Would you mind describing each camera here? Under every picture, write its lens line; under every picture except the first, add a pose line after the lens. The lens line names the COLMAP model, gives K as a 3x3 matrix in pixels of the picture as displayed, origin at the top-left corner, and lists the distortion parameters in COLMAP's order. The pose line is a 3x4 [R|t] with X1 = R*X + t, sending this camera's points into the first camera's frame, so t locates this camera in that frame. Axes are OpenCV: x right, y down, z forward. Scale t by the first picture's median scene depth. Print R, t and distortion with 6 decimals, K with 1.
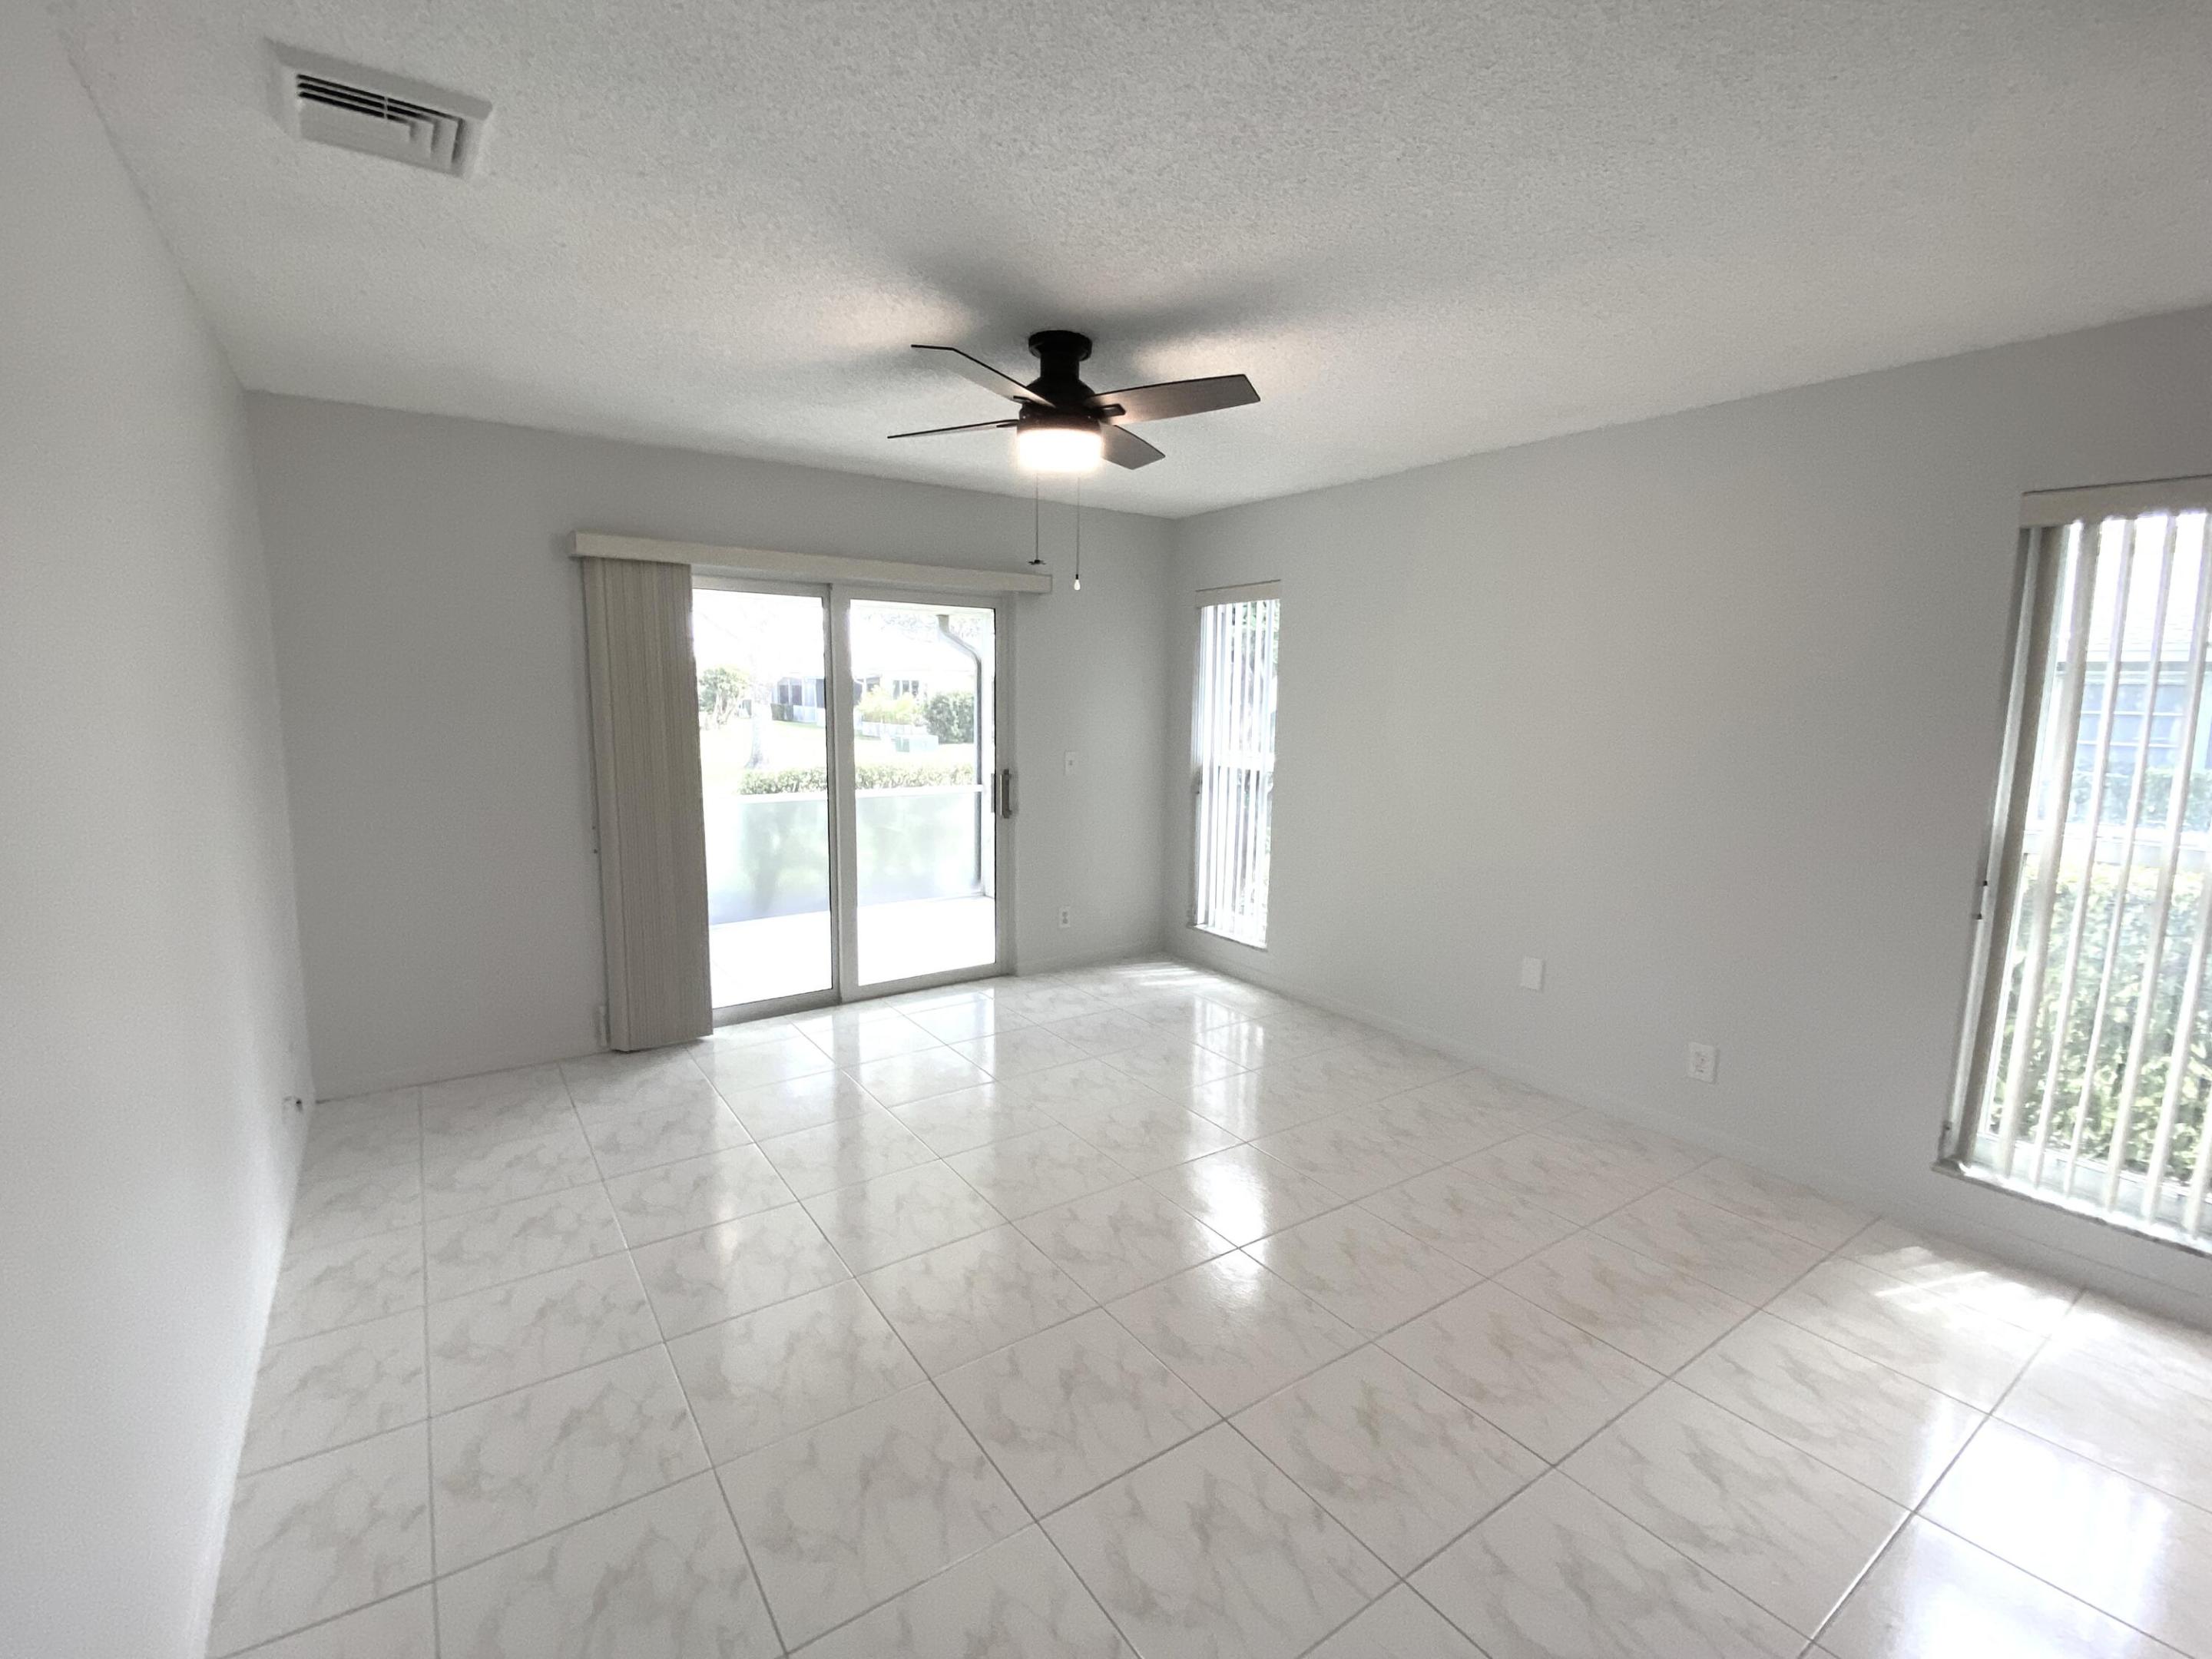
lens RADIAL K [[995.1, 0, 1106.0], [0, 995.1, 829.5], [0, 0, 1]] dist [-0.050416, 0.000072]
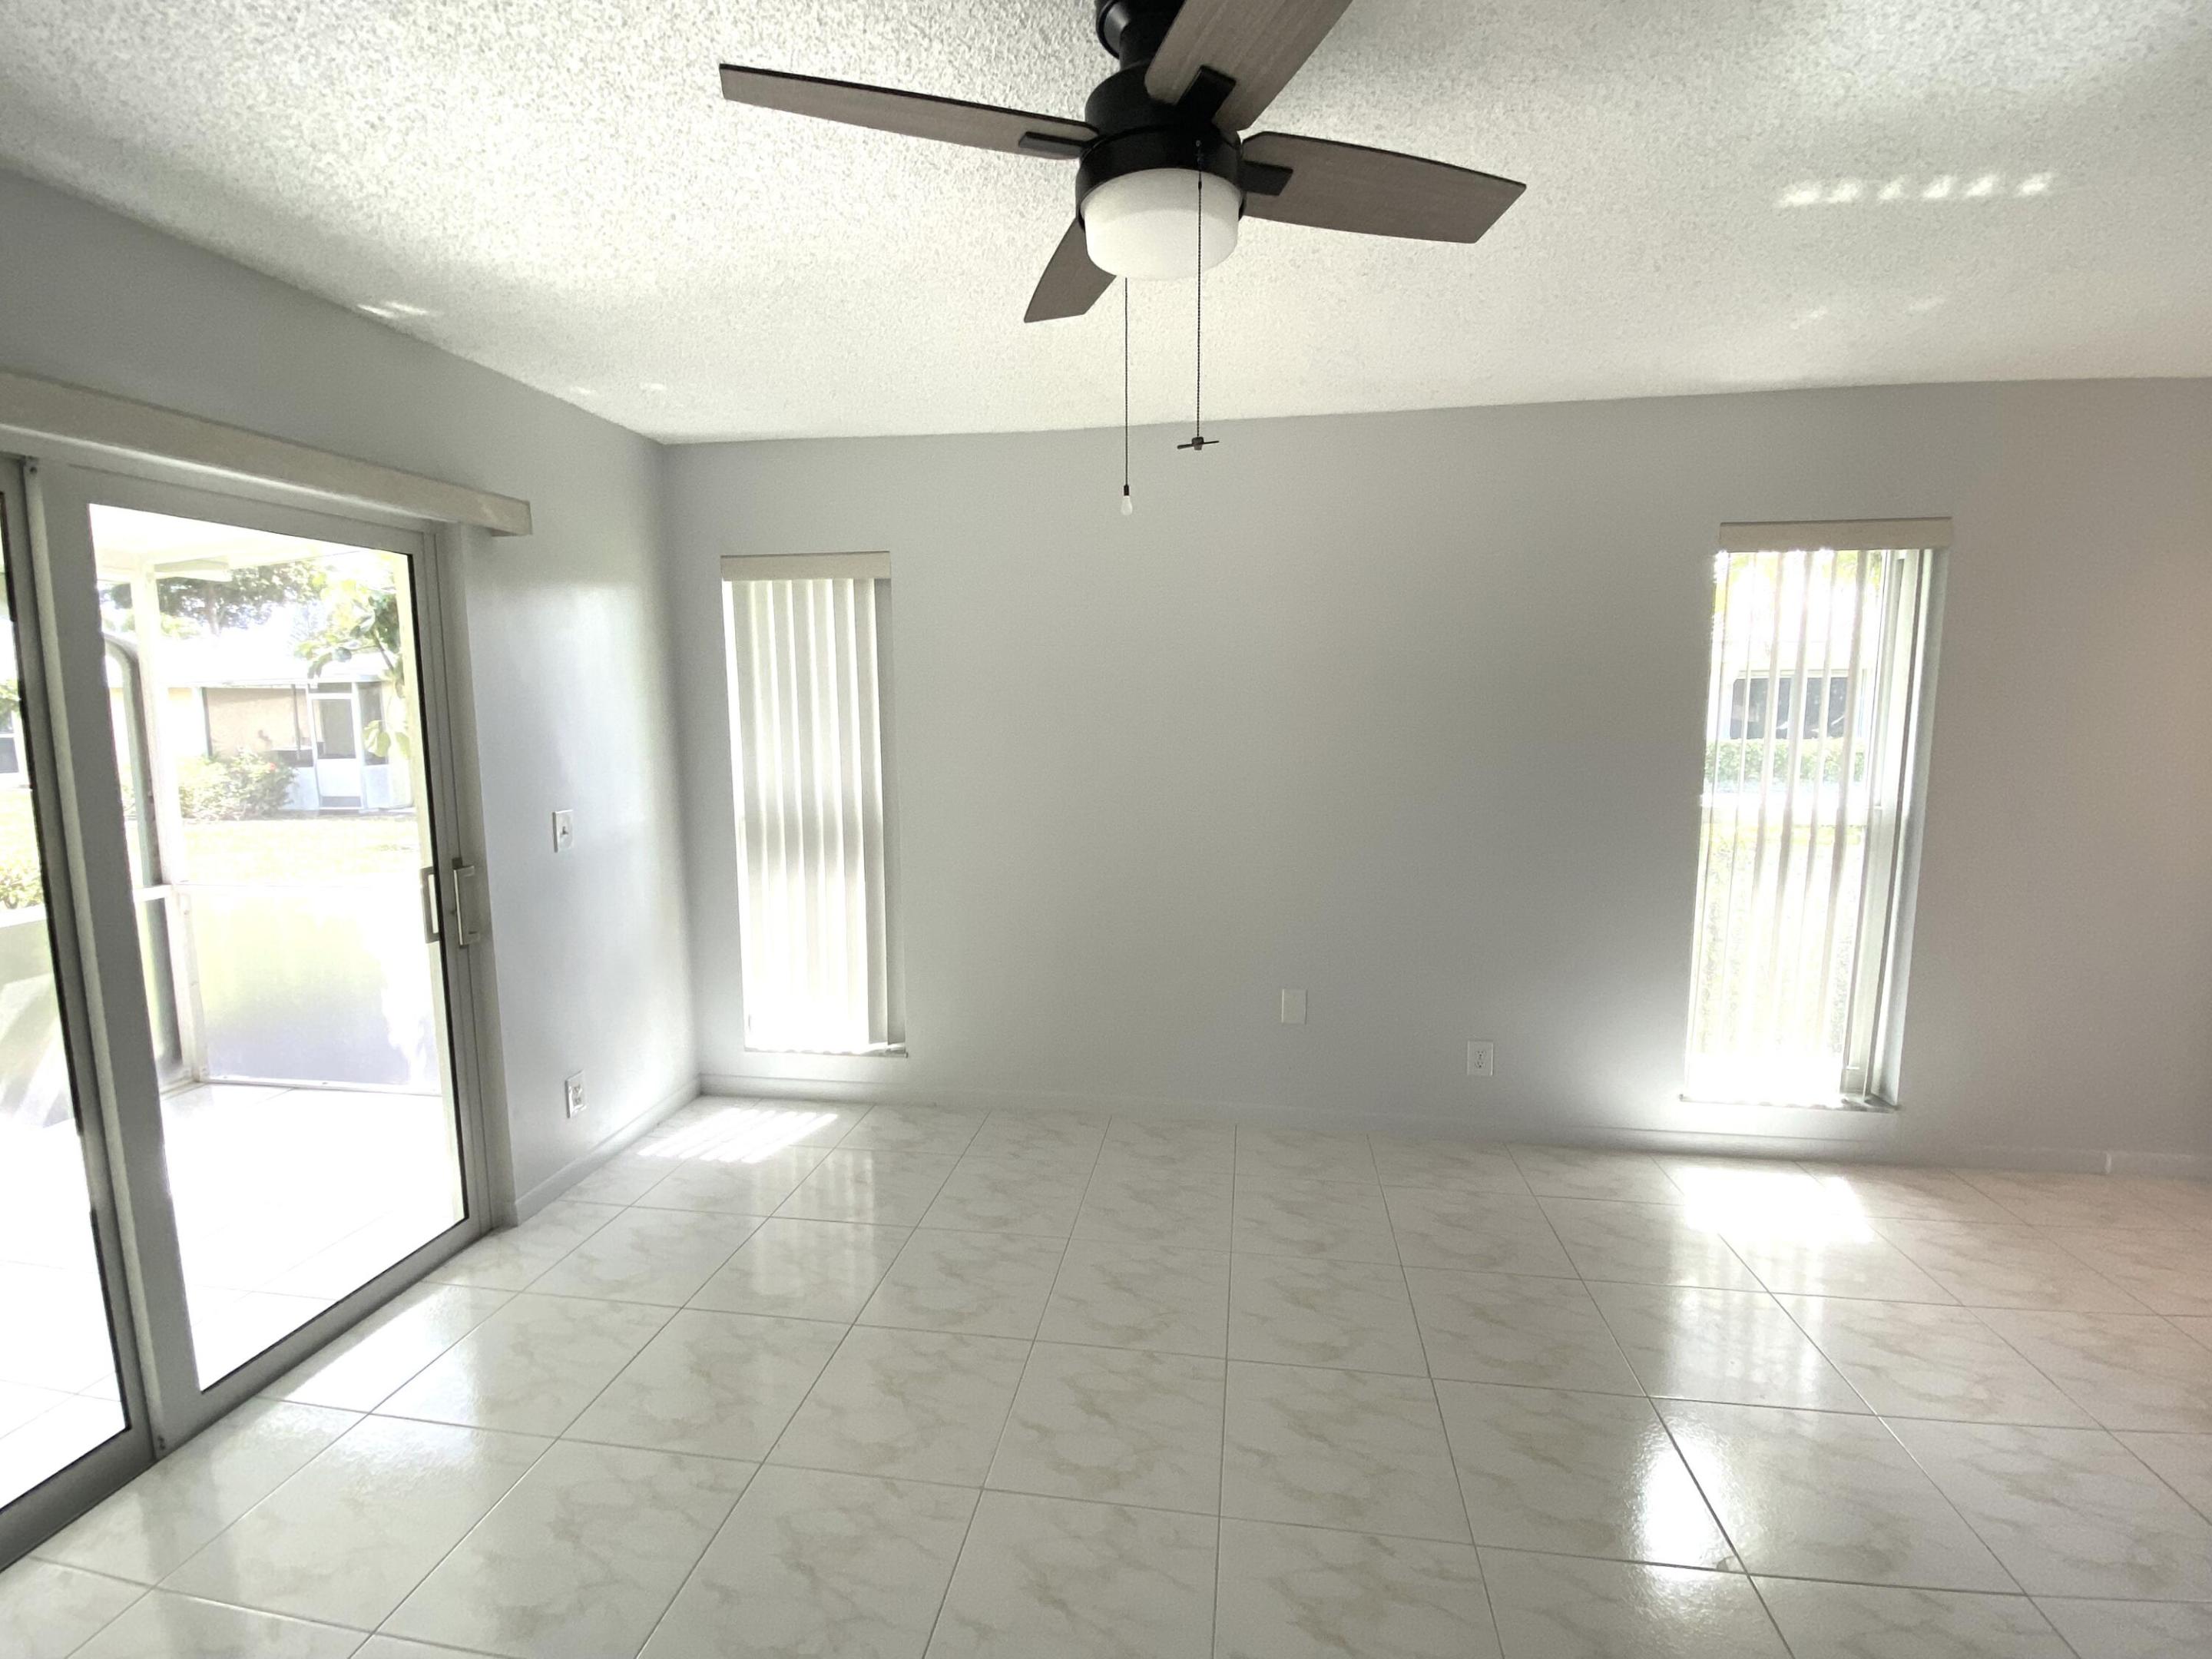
lens RADIAL K [[1000.5, 0, 1105.7], [0, 1000.5, 820.7], [0, 0, 1]] dist [0.002800, -0.000079]
pose [[0.689557, -0.102702, 0.716912, -0.251374], [0.118417, 0.992561, 0.028291, -0.054268], [-0.714485, 0.065386, 0.696589, 0.368363]]
